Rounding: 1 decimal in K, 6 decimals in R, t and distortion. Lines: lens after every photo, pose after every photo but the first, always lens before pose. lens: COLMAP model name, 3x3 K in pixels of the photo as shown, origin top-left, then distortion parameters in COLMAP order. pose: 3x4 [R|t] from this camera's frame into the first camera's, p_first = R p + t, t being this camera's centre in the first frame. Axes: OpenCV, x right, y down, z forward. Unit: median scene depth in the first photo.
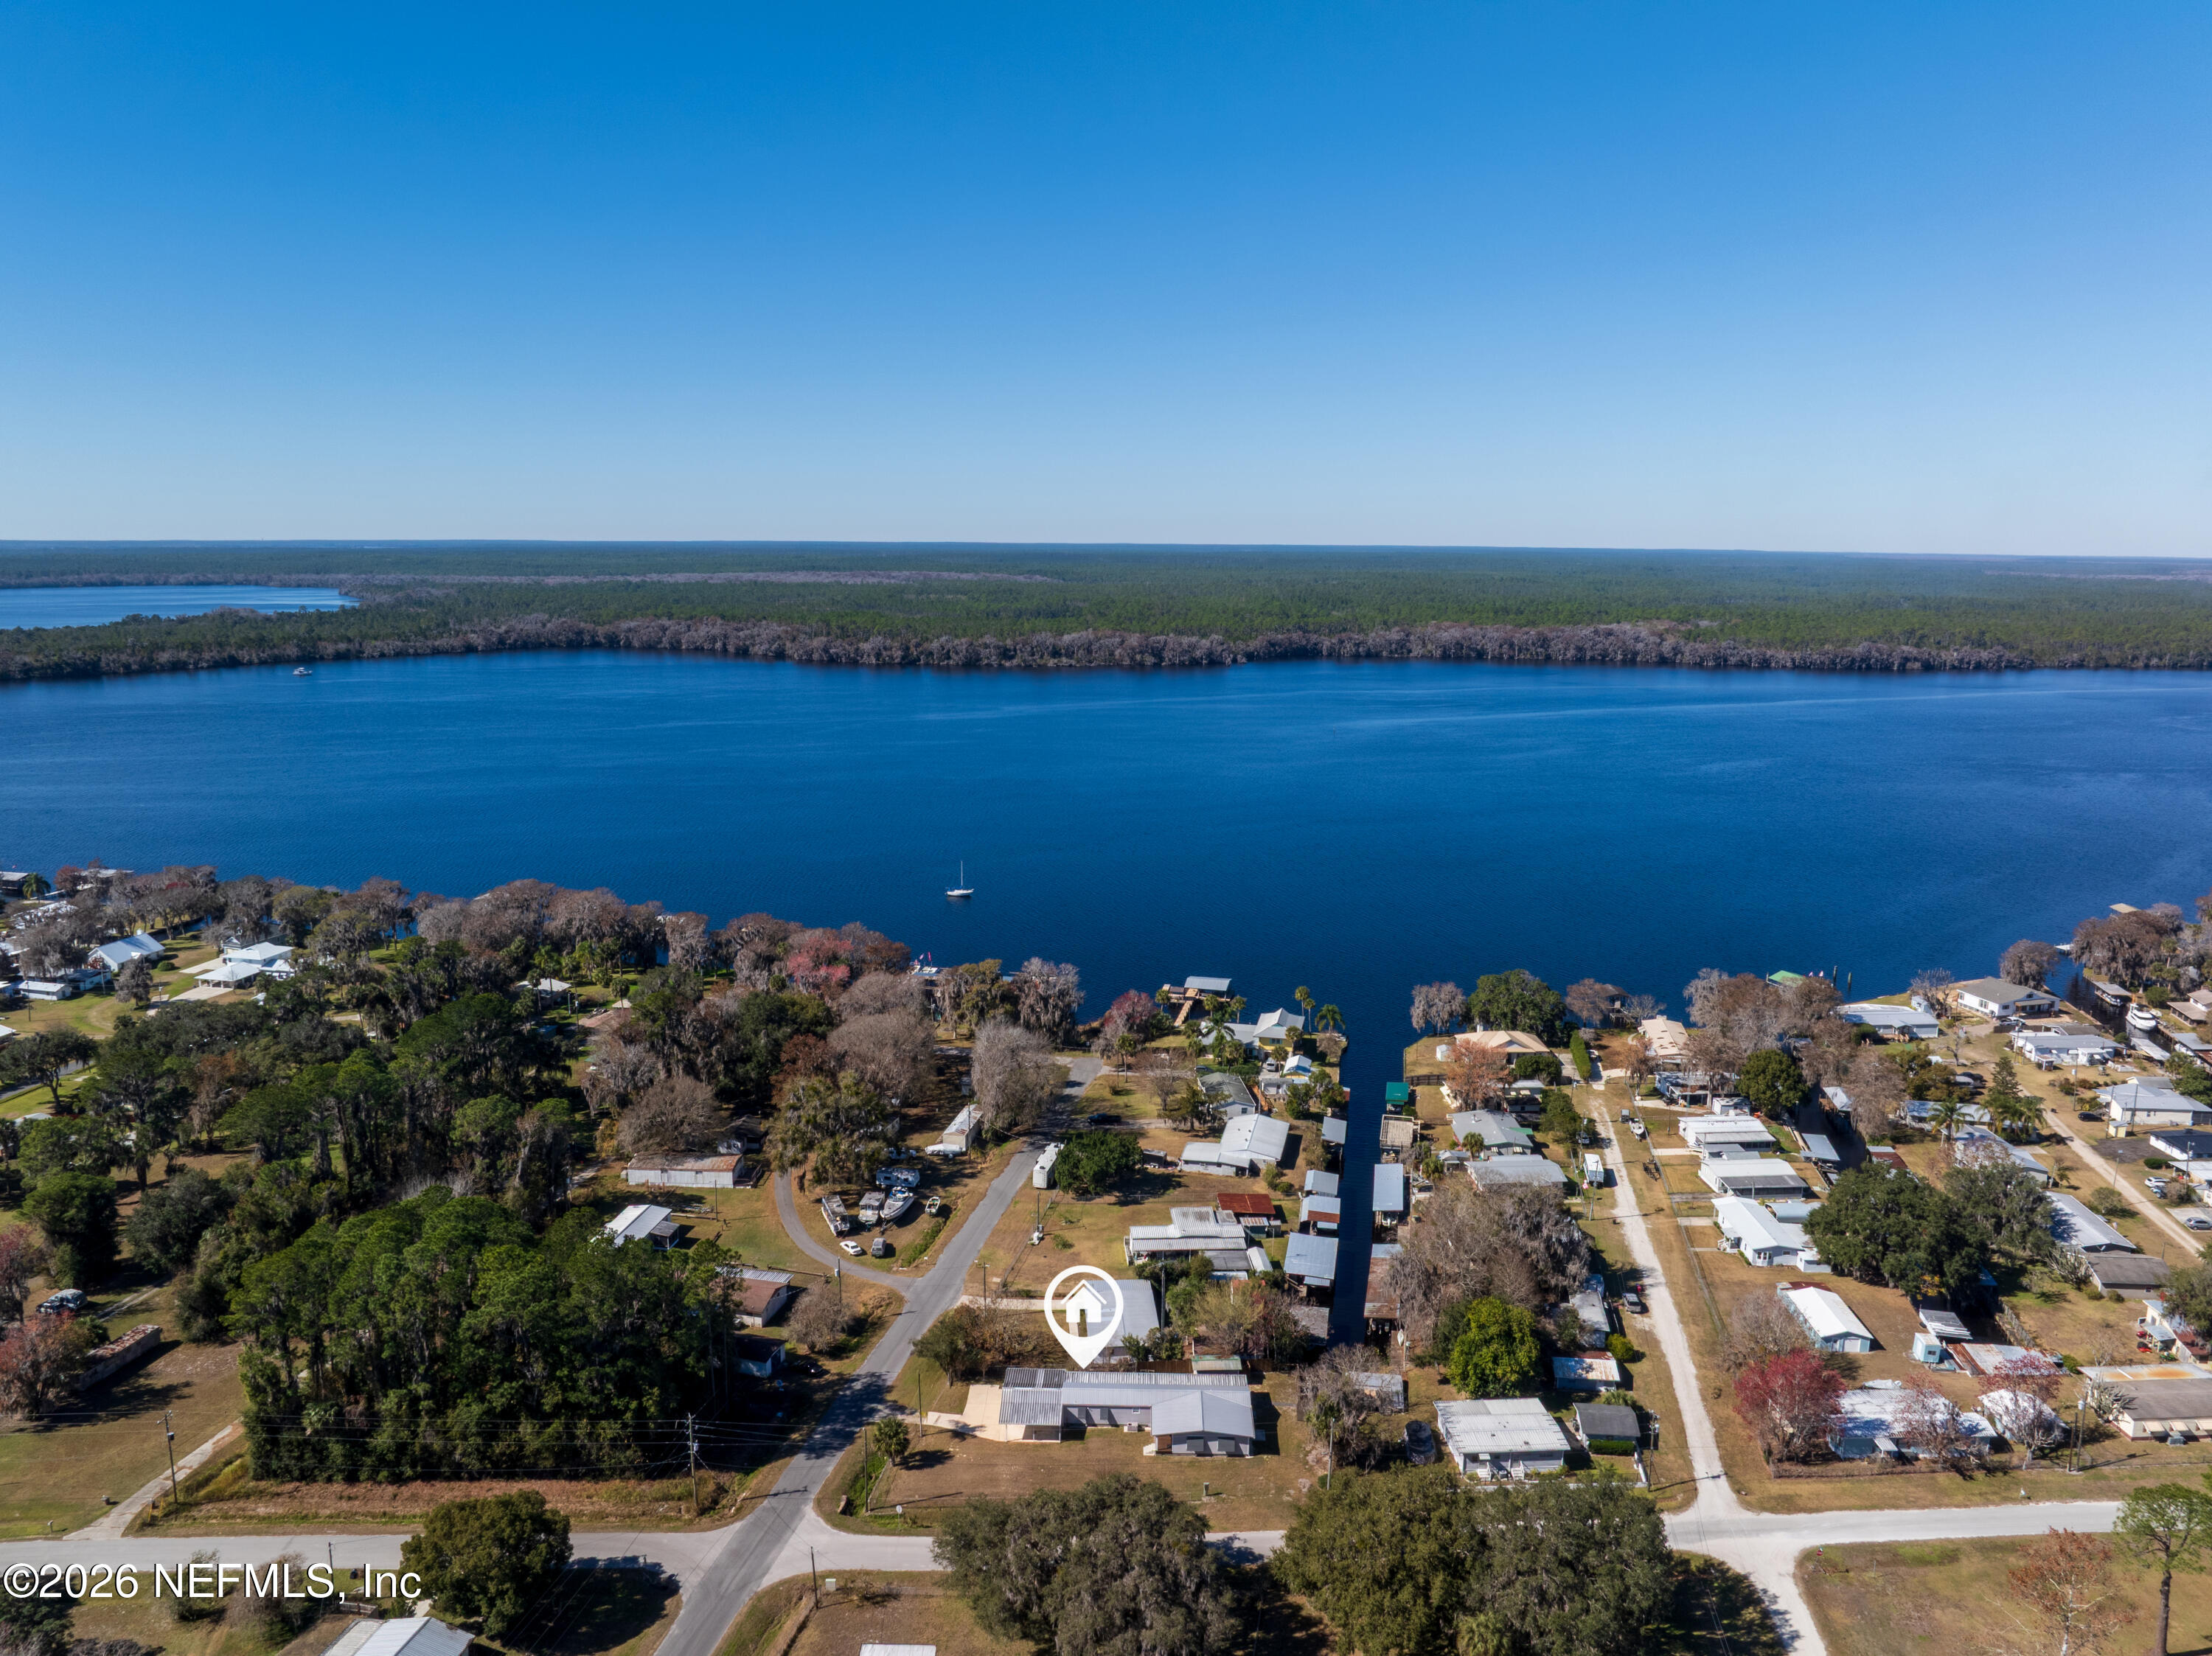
lens RADIAL K [[1559.2, 0, 1106.0], [0, 1559.2, 828.0], [0, 0, 1]] dist [-0.042261, -0.000510]
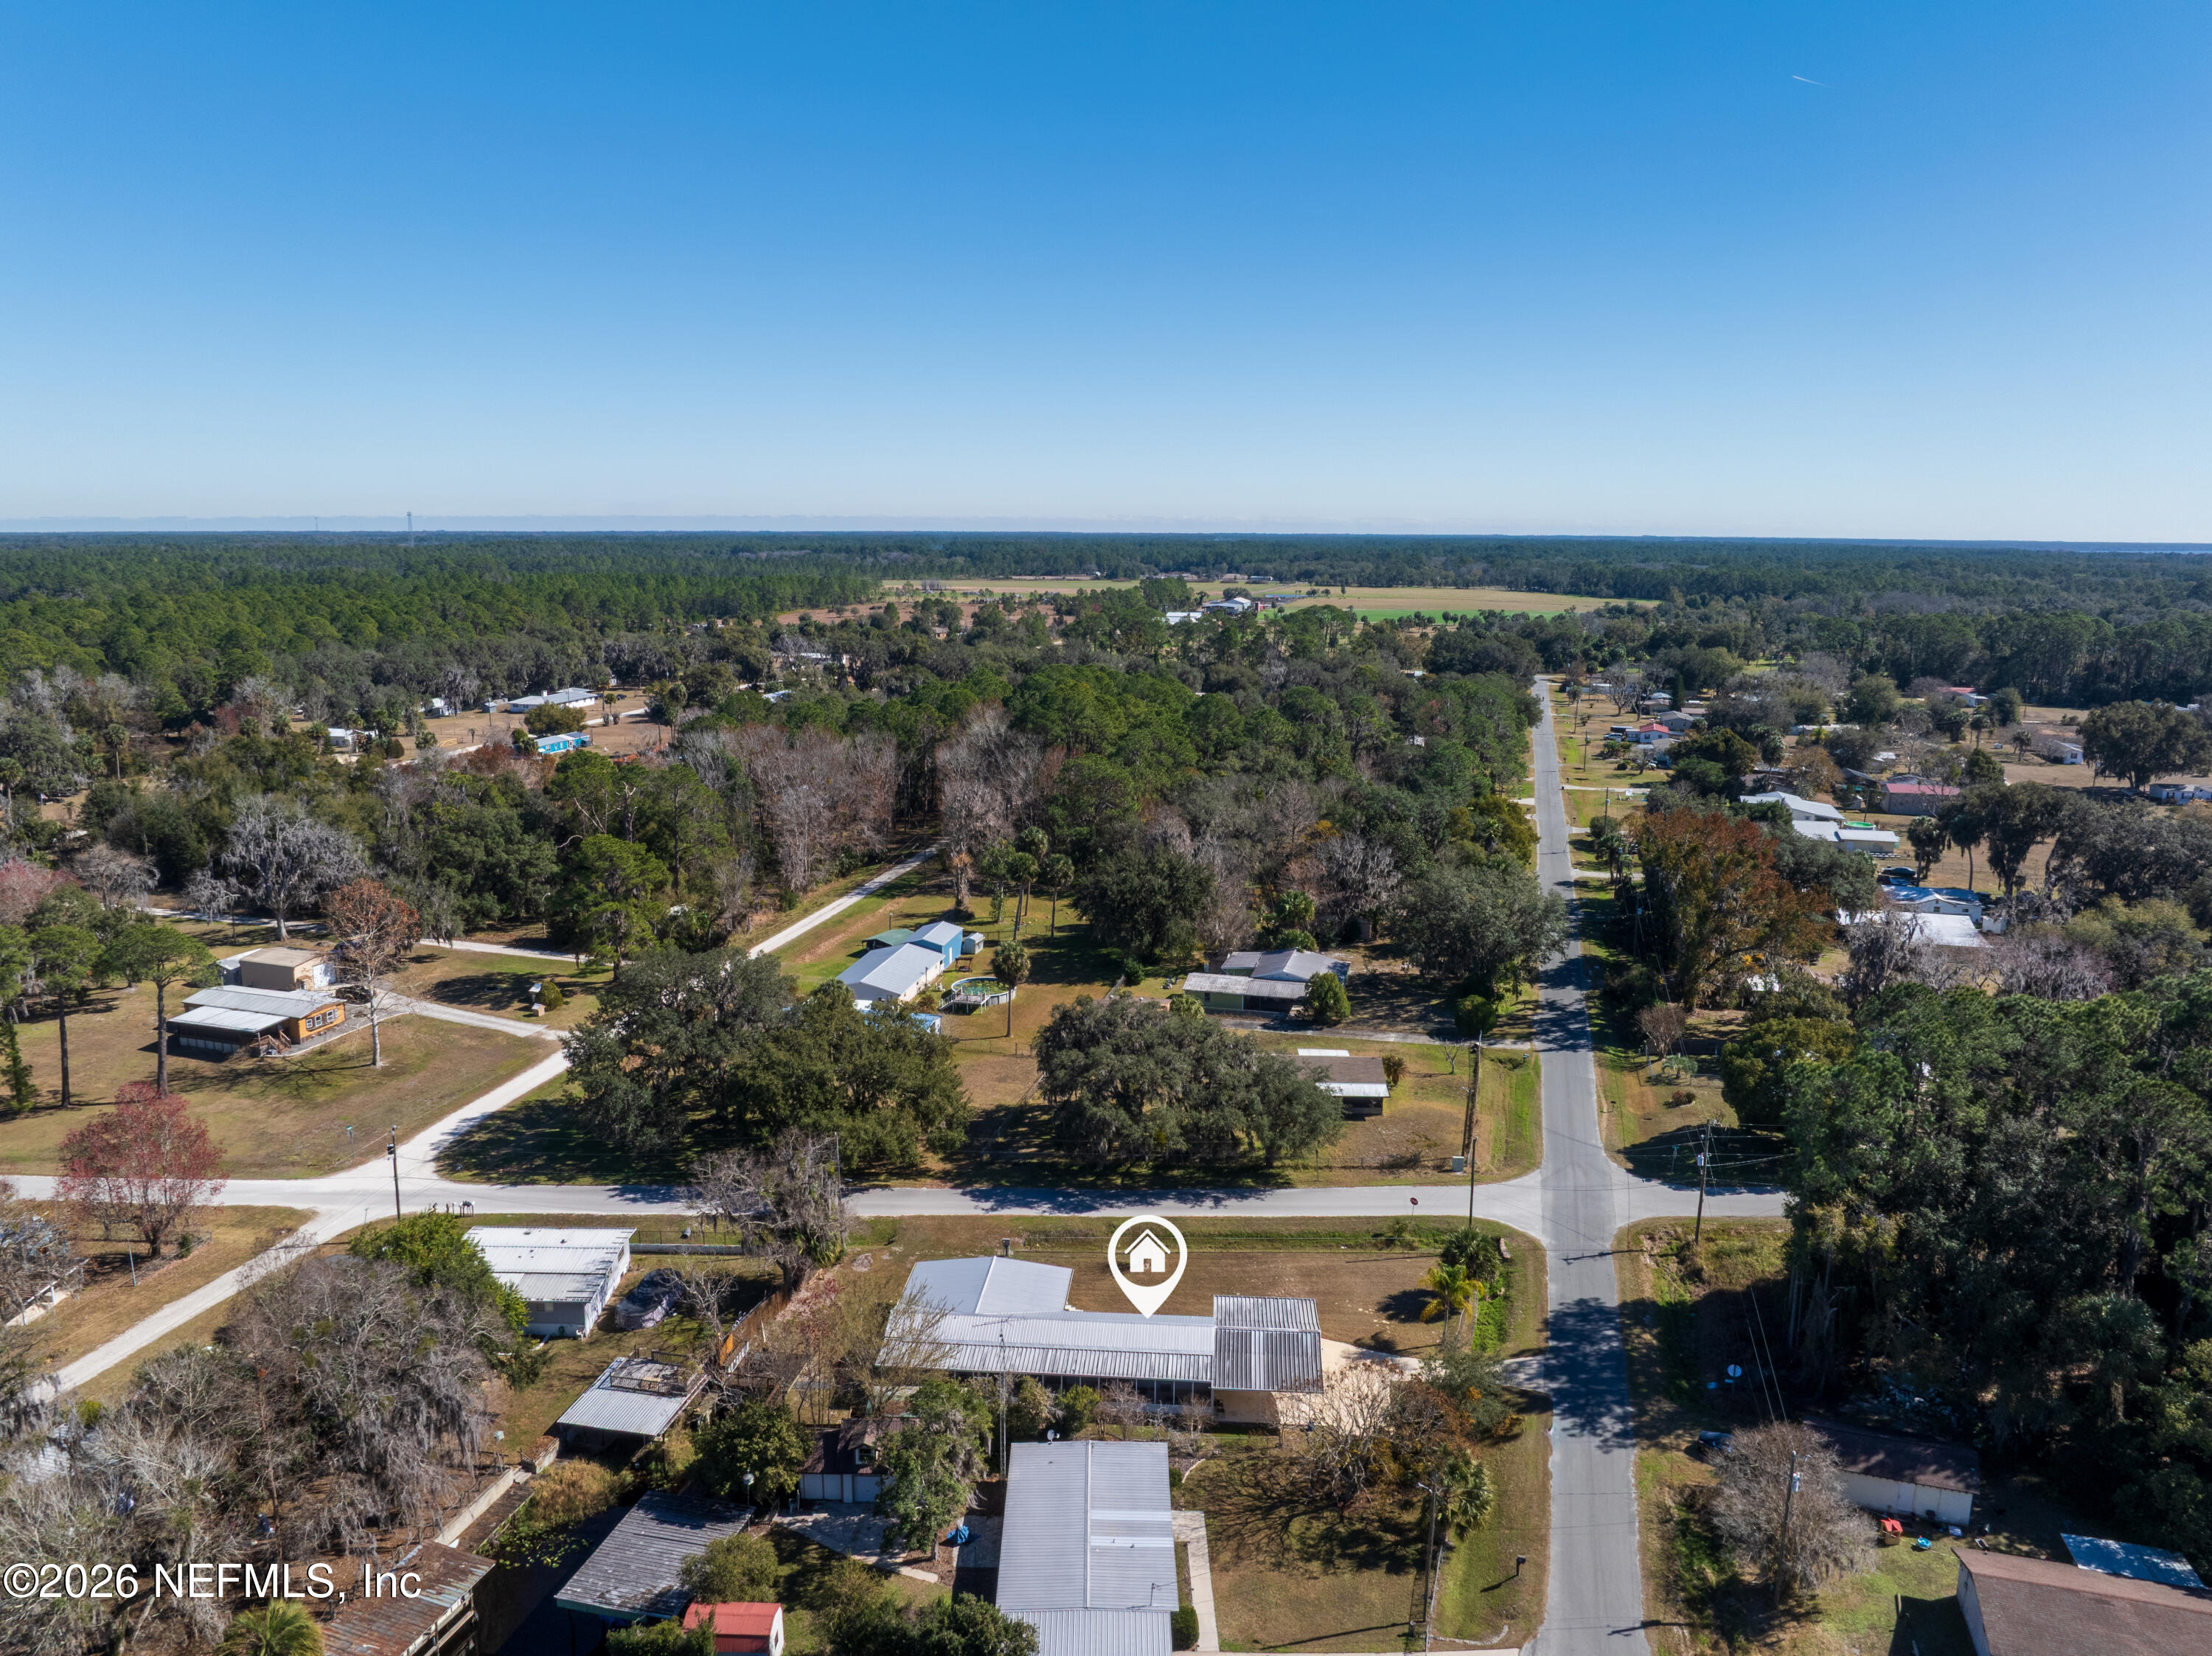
lens RADIAL K [[1563.2, 0, 1106.0], [0, 1563.2, 828.0], [0, 0, 1]] dist [-0.051365, 0.017827]
pose [[-0.998111, -0.021326, 0.057621, -0.014306], [0.001202, 0.930873, 0.365342, -0.014830], [-0.061430, 0.364721, -0.929088, 1.157992]]
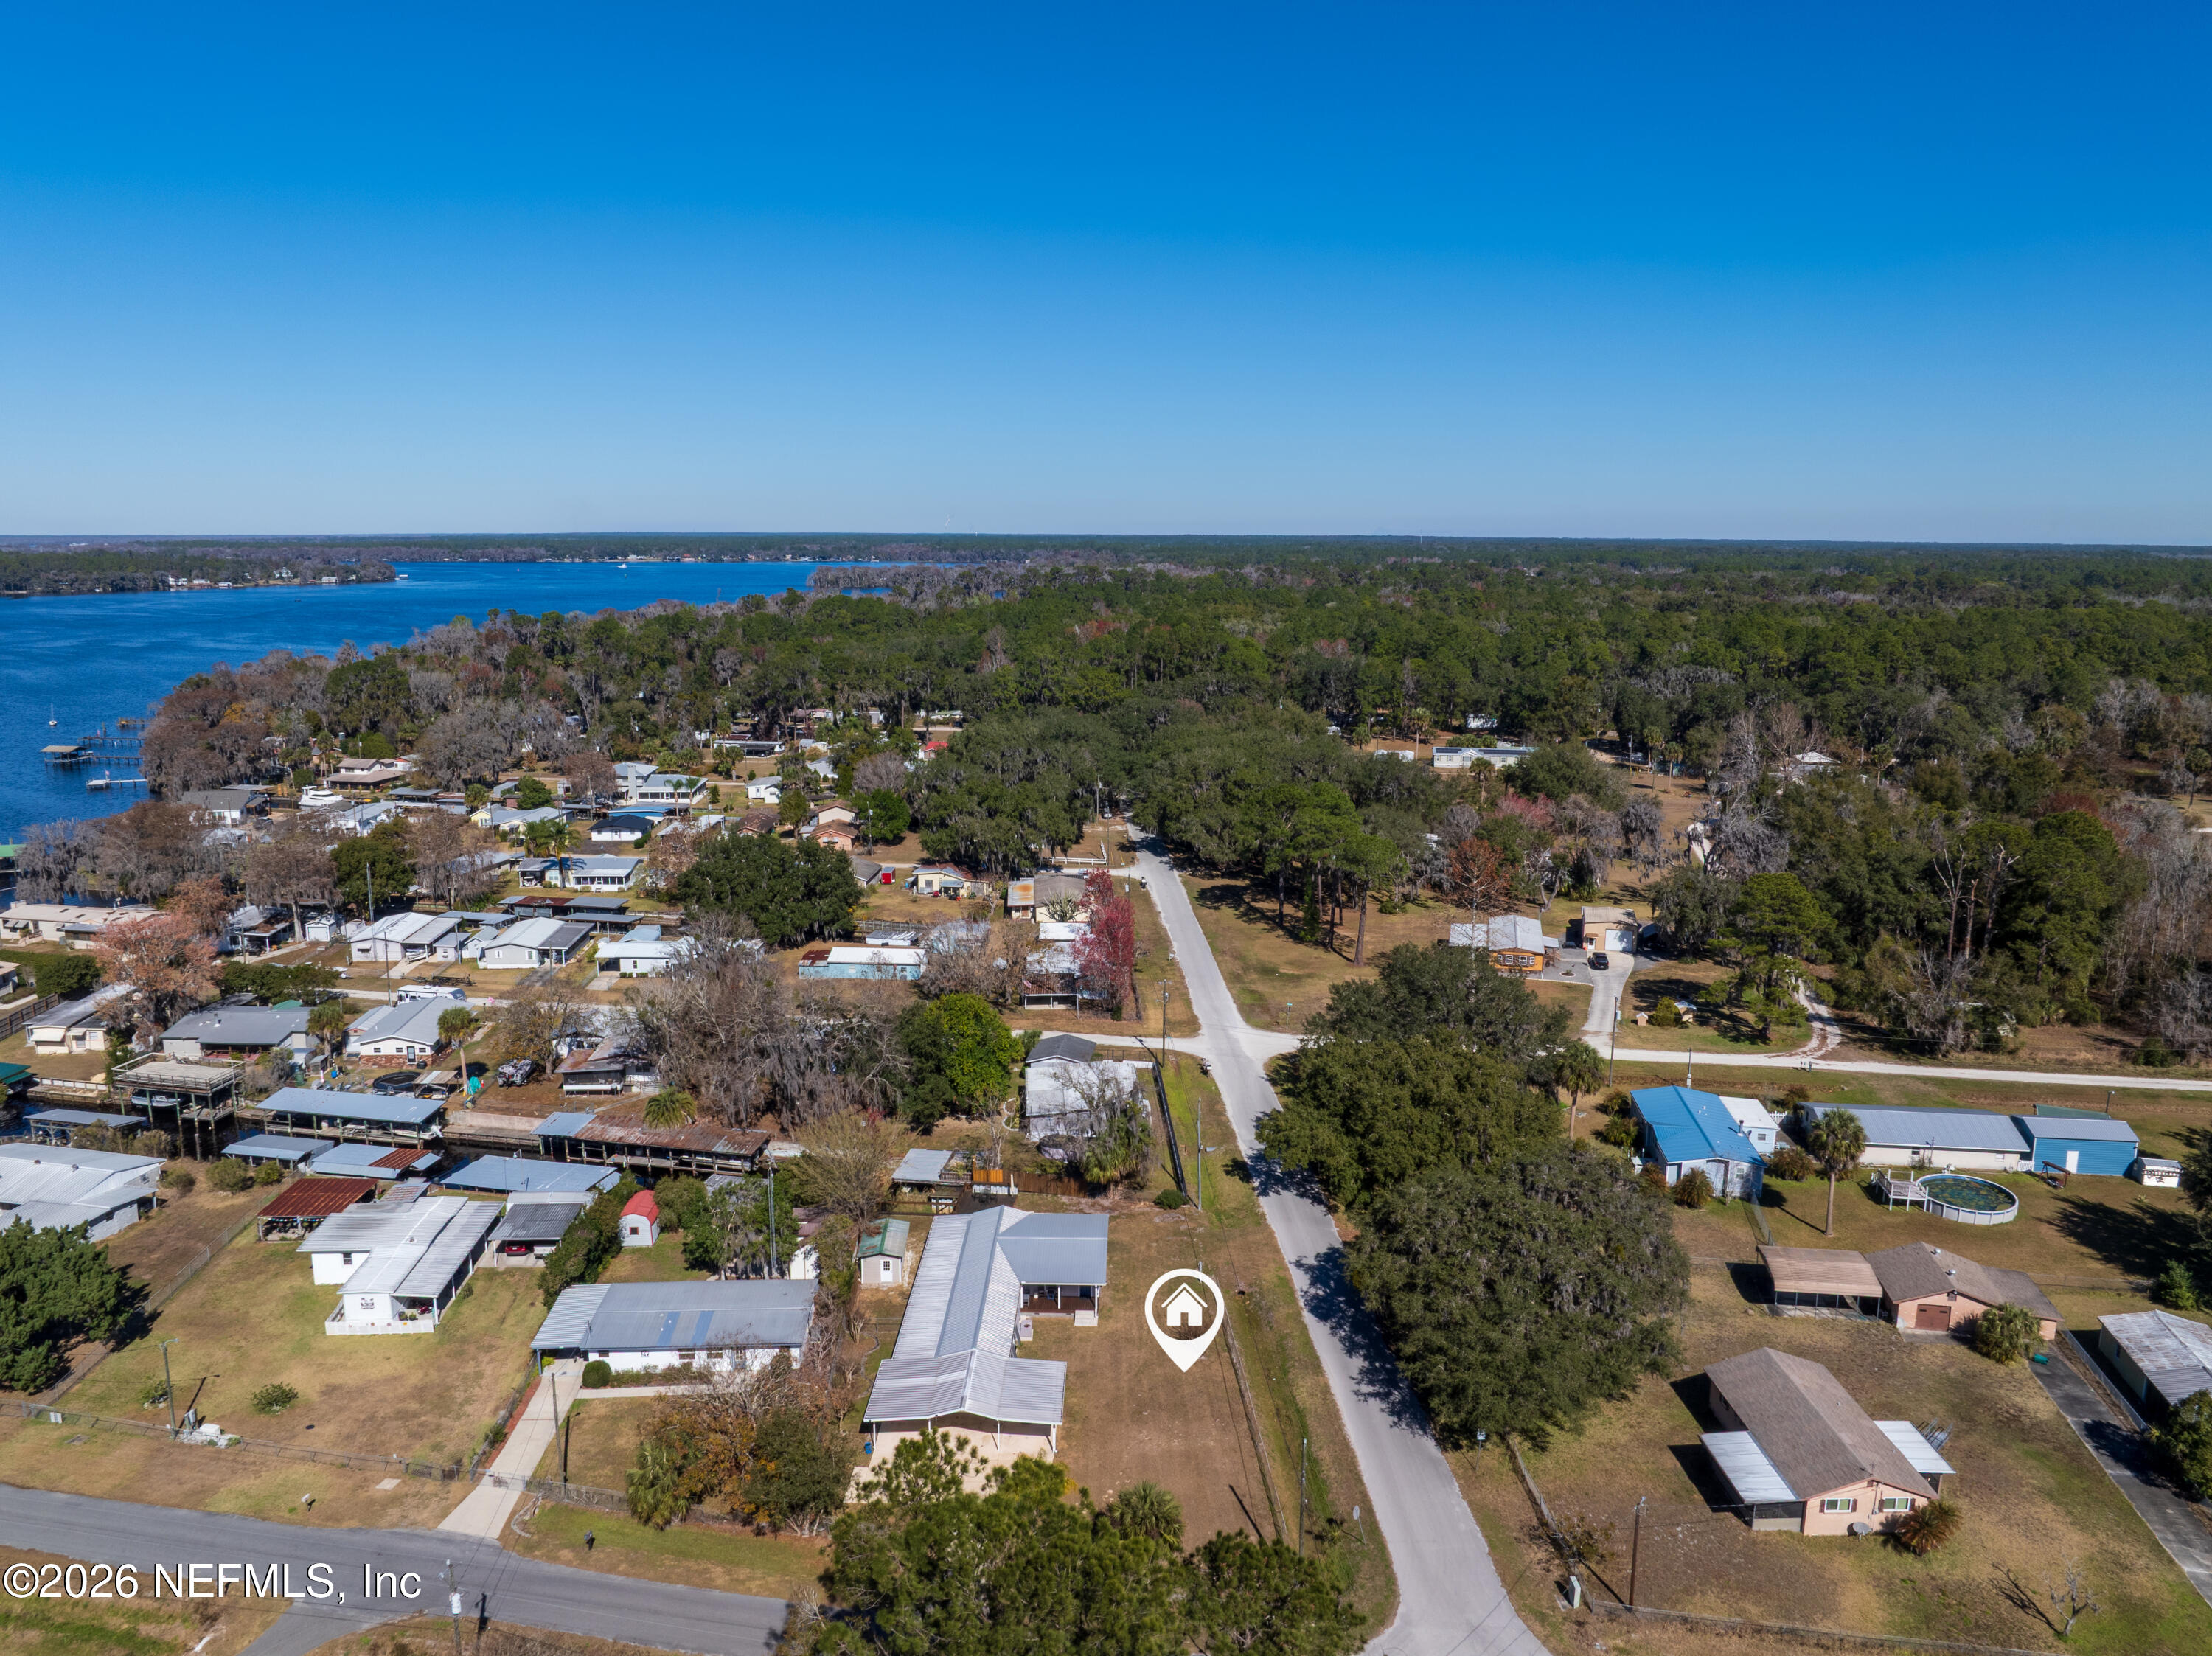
lens RADIAL K [[1563.2, 0, 1106.0], [0, 1563.2, 828.0], [0, 0, 1]] dist [-0.051365, 0.017827]
pose [[-0.001372, -0.191471, 0.981497, -0.421230], [0.173619, 0.966546, 0.188797, 0.069565], [-0.984812, 0.170666, 0.031917, 0.712402]]
